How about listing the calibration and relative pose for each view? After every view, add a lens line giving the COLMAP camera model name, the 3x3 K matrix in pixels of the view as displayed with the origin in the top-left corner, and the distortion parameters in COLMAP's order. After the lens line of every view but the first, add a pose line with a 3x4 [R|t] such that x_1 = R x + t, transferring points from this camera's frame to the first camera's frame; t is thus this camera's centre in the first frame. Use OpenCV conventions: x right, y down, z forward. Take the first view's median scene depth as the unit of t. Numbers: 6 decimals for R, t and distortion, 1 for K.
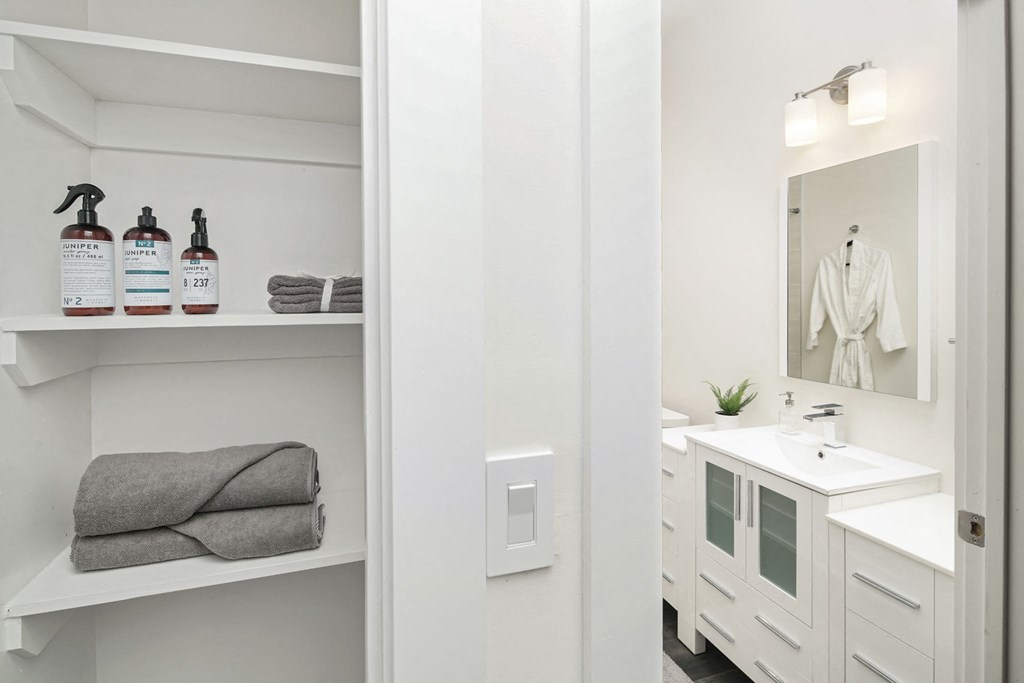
lens RADIAL K [[505.3, 0, 502.6], [0, 505.3, 298.7], [0, 0, 1]] dist [-0.002875, -0.000898]
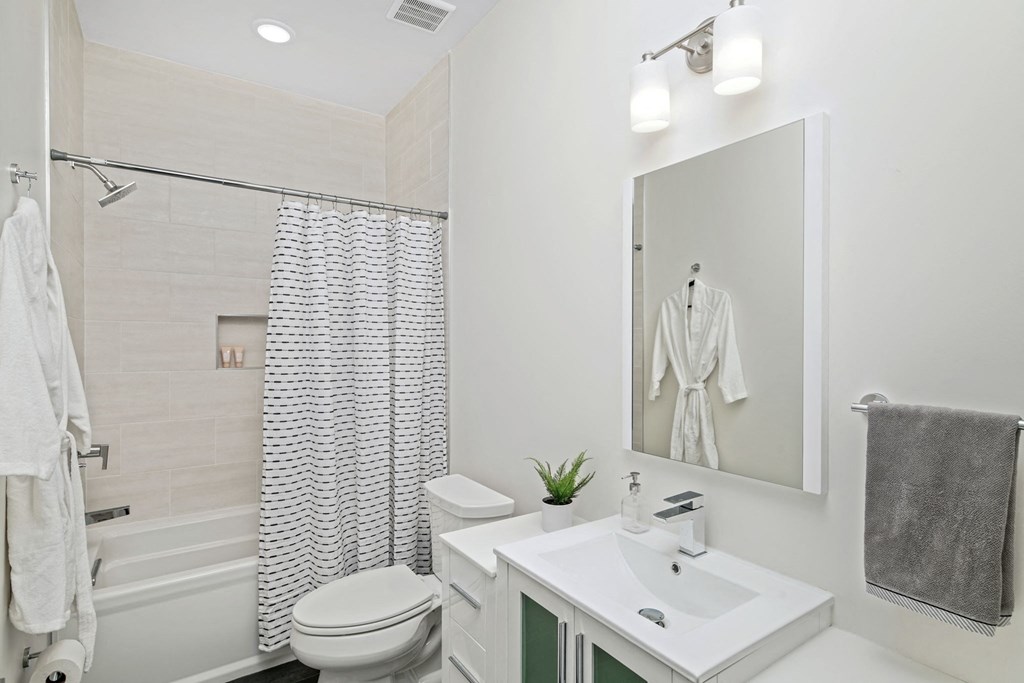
lens RADIAL K [[505.3, 0, 511.4], [0, 505.3, 343.3], [0, 0, 1]] dist [-0.002875, -0.000898]
pose [[0.959133, 0.001722, 0.282949, 0.129621], [-0.001355, 0.999998, -0.001493, 0.000164], [-0.282951, 0.001049, 0.959134, 0.237534]]
